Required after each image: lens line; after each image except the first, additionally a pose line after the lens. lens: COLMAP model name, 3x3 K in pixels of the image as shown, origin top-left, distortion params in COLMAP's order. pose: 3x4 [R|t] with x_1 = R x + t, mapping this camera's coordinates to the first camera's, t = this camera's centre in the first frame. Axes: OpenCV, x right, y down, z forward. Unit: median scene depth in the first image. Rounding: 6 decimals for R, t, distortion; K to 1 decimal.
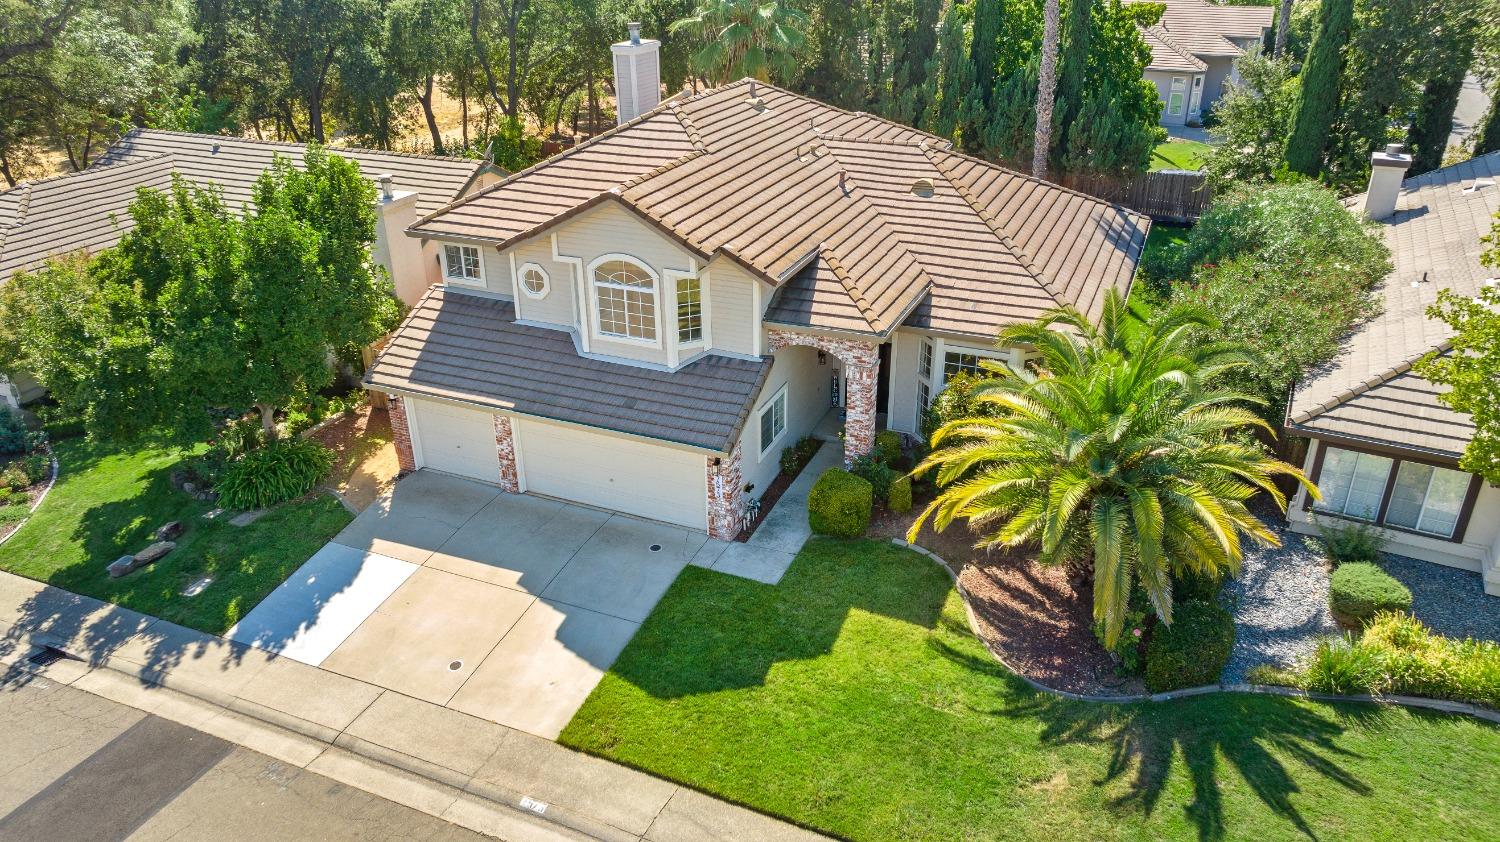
lens RADIAL K [[1045.5, 0, 763.8], [0, 1045.5, 411.2], [0, 0, 1]] dist [-0.023058, 0.018744]
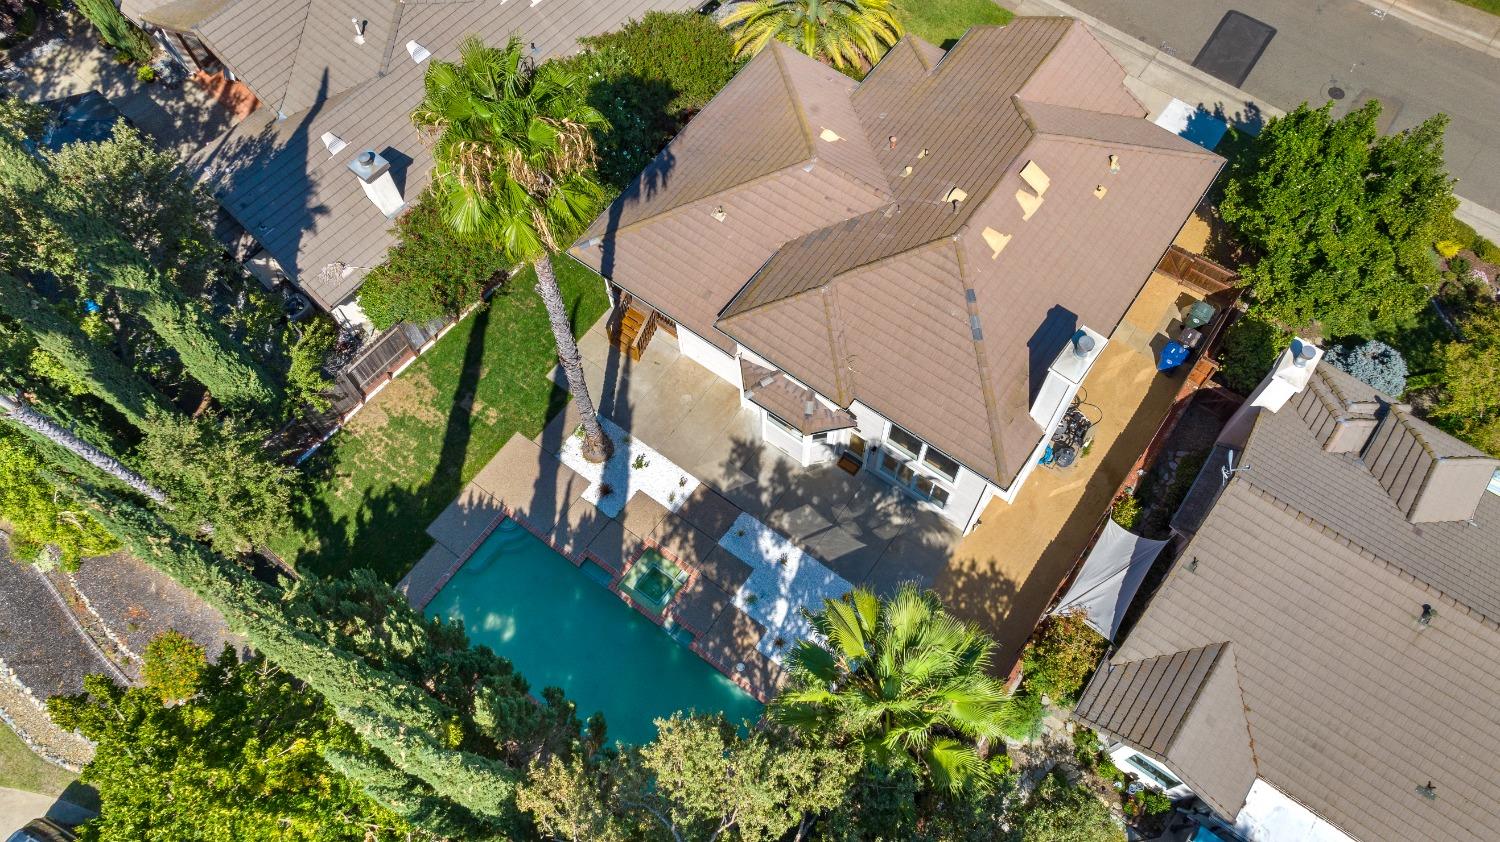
lens RADIAL K [[1045.5, 0, 758.5], [0, 1045.5, 430.7], [0, 0, 1]] dist [-0.023058, 0.018744]
pose [[-0.974250, -0.194250, 0.114472, 0.031653], [0.113183, 0.017759, 0.993415, -1.809269], [-0.195004, 0.980791, 0.004684, 1.675182]]
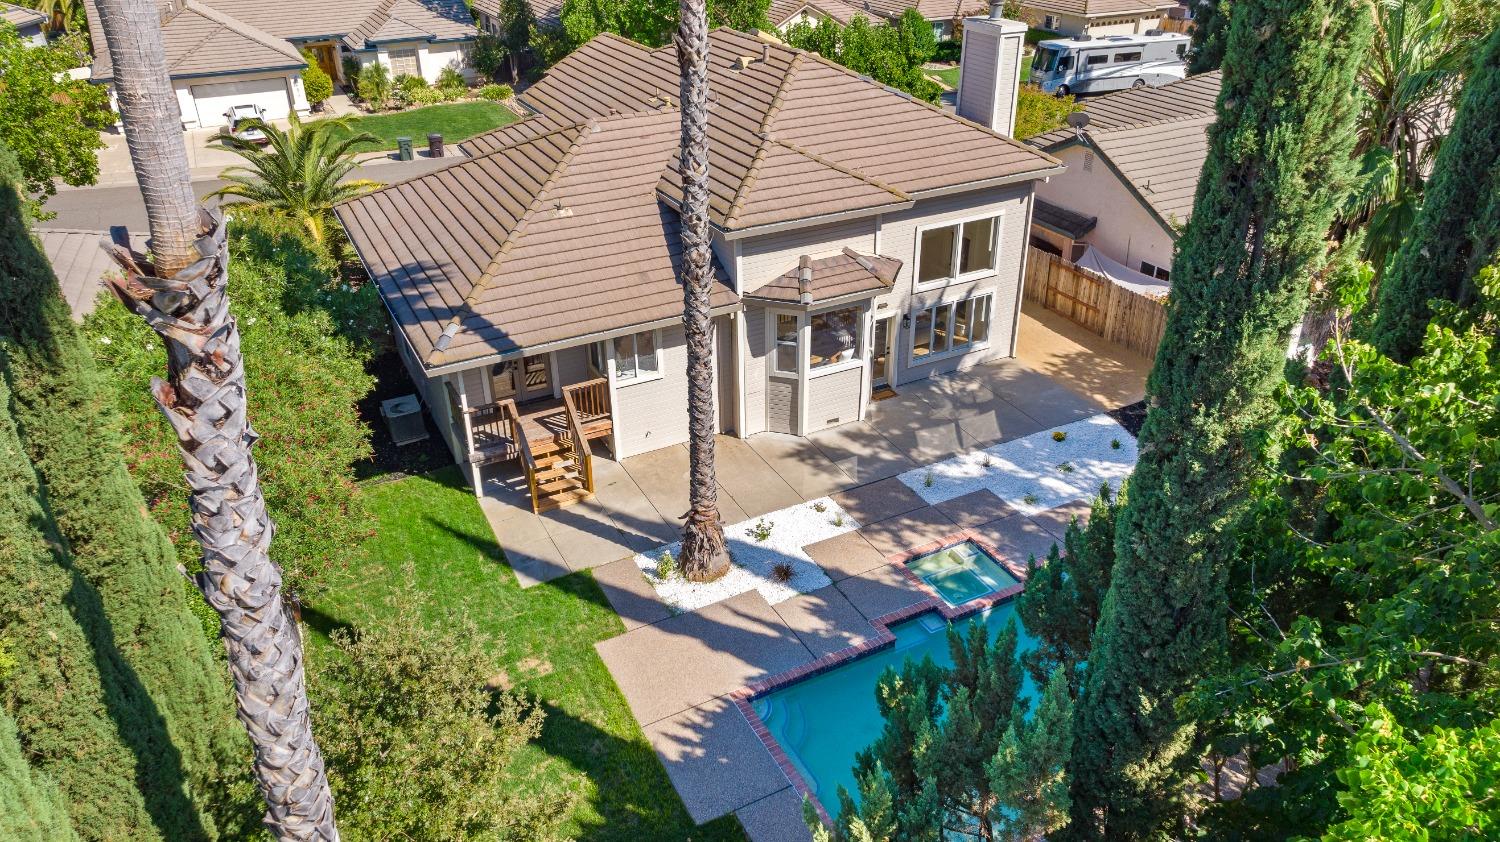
lens RADIAL K [[1045.5, 0, 761.6], [0, 1045.5, 419.4], [0, 0, 1]] dist [-0.023058, 0.018744]
pose [[-0.630863, 0.386067, -0.673026, 1.005506], [-0.324416, 0.656709, 0.680799, -0.978779], [0.704816, 0.647831, -0.289047, 1.982900]]
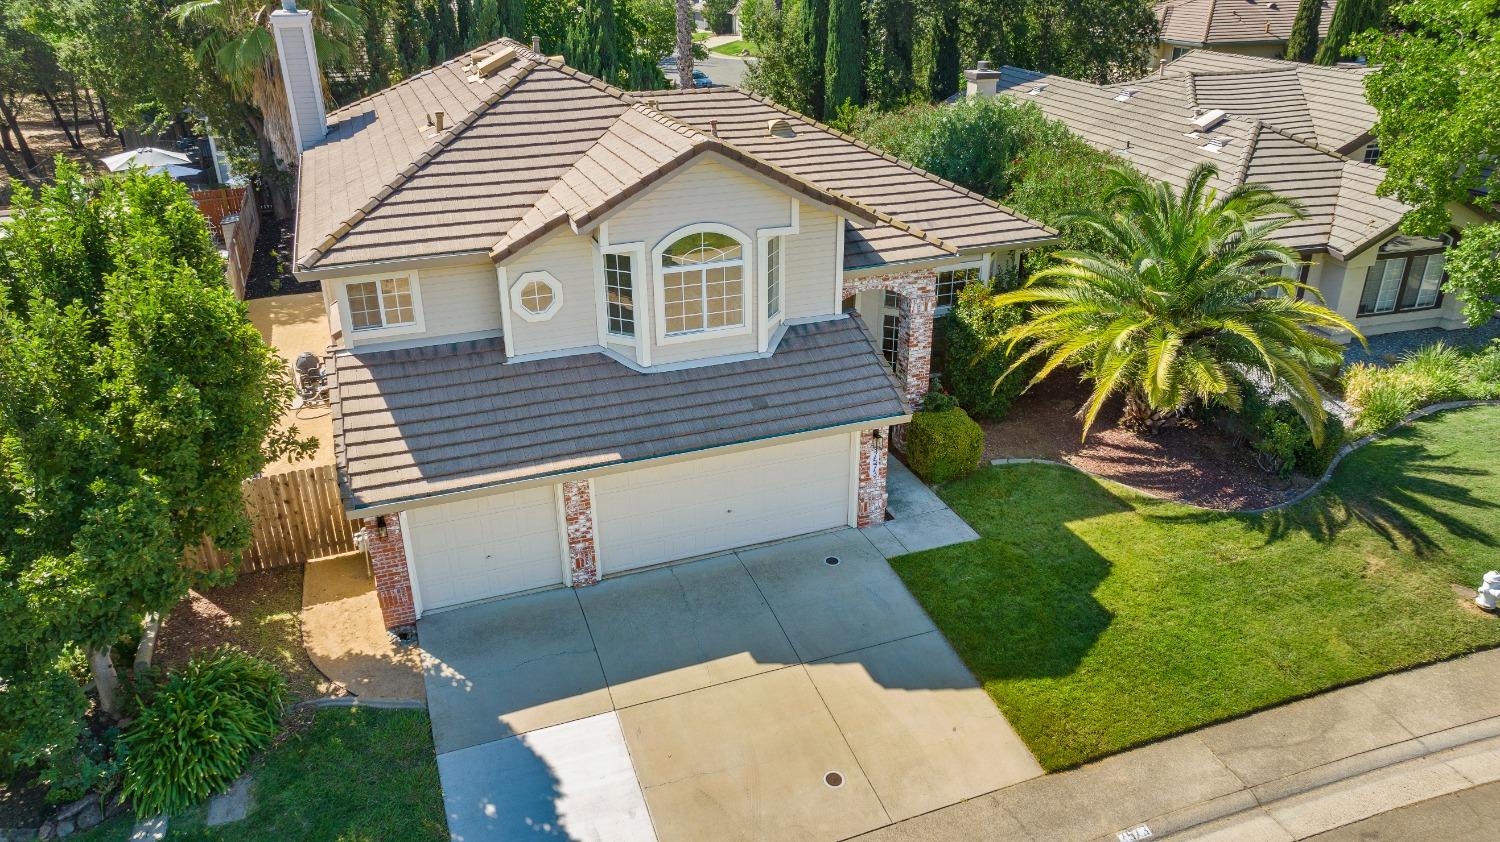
lens RADIAL K [[1045.5, 0, 753.8], [0, 1045.5, 414.8], [0, 0, 1]] dist [-0.023058, 0.018744]
pose [[0.724759, -0.285367, 0.627129, -0.650164], [0.298604, 0.950370, 0.087364, -0.071718], [-0.620935, 0.123945, 0.774001, 0.391219]]
